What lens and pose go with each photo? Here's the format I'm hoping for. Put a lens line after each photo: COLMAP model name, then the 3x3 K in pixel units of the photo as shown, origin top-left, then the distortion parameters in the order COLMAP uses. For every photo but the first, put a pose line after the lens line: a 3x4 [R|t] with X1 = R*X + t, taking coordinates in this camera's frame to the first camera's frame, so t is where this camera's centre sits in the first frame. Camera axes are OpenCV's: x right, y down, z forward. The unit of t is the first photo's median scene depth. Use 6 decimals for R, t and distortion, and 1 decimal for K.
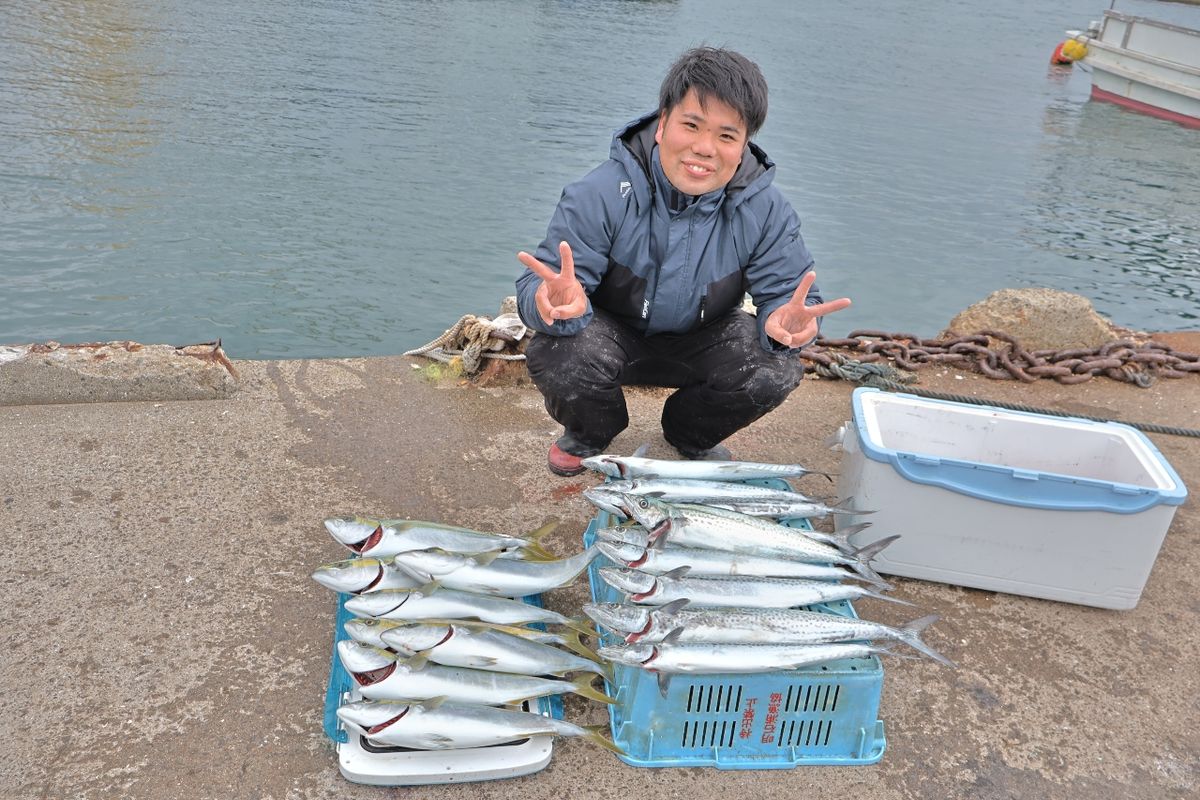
lens RADIAL K [[1024.8, 0, 600.0], [0, 1024.8, 400.0], [0, 0, 1]] dist [0.004062, 0.007306]
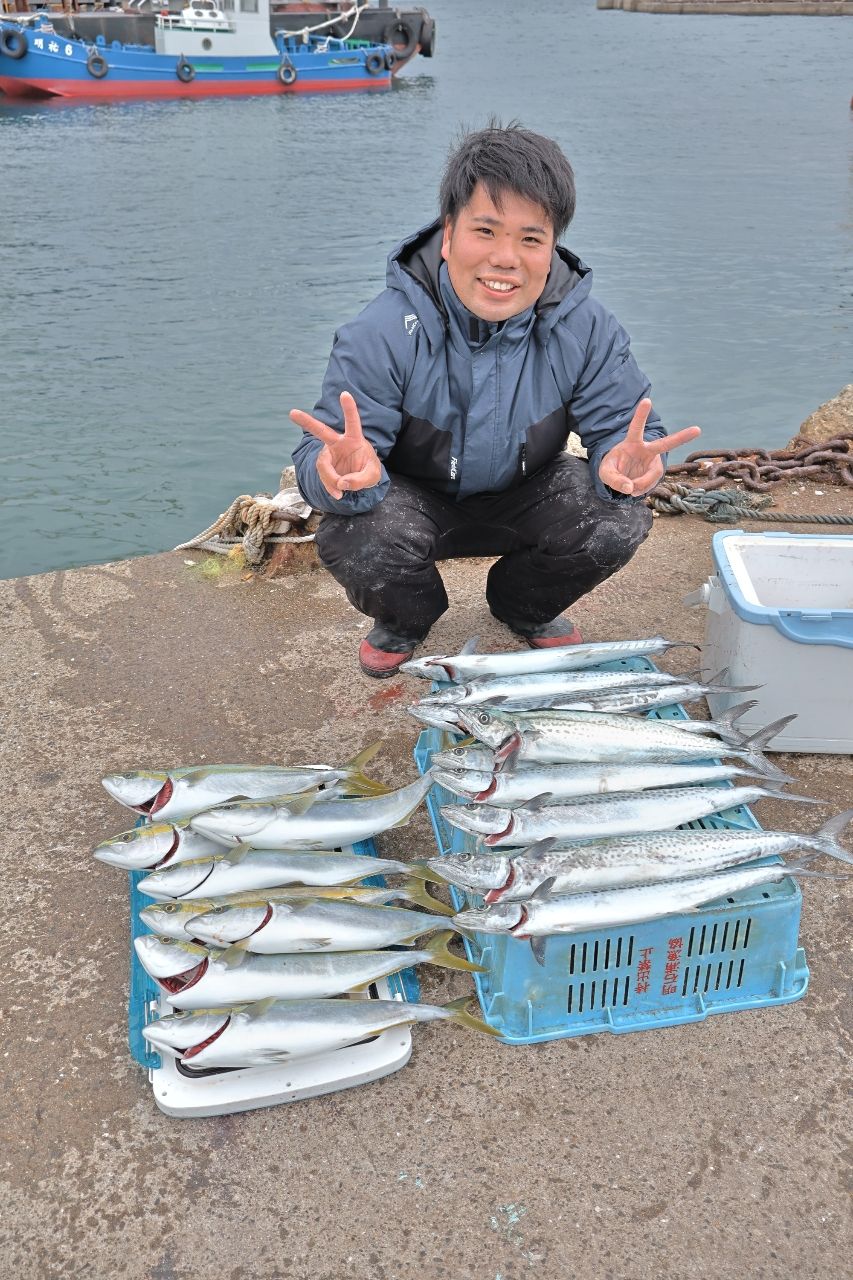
lens RADIAL K [[1067.9, 0, 425.1], [0, 1067.9, 656.6], [0, 0, 1]] dist [0.006294, 0.014525]
pose [[0.992246, -0.124130, 0.006268, -0.002835], [0.122615, 0.985894, 0.113926, -0.046402], [-0.020321, -0.112275, 0.993469, 0.151407]]
